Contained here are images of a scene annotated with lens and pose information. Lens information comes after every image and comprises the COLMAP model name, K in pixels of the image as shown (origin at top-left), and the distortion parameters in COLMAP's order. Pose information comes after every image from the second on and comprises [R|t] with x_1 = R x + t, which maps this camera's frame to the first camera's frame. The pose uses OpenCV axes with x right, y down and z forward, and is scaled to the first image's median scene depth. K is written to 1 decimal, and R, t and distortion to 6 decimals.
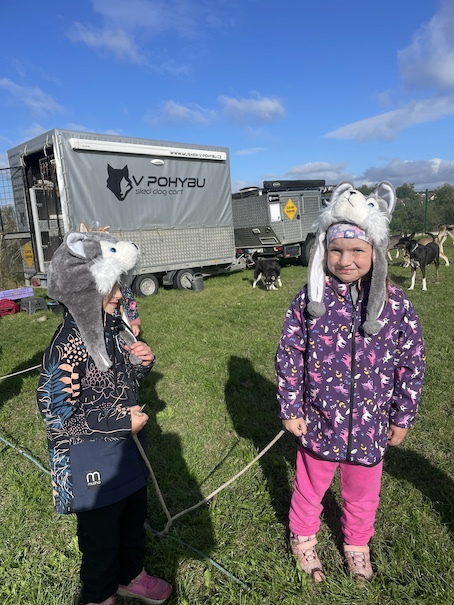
lens RADIAL K [[421.7, 0, 227.0], [0, 421.7, 302.5], [0, 0, 1]] dist [0.034557, -0.065543]
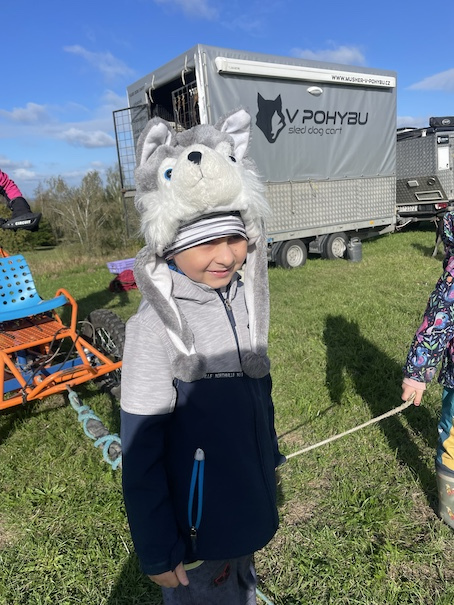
lens RADIAL K [[421.7, 0, 227.0], [0, 421.7, 302.5], [0, 0, 1]] dist [0.034557, -0.065543]
pose [[0.988962, 0.015272, -0.147382, -0.194235], [-0.003770, 0.996945, 0.078012, -0.010518], [0.148123, -0.076595, 0.985998, 0.189282]]
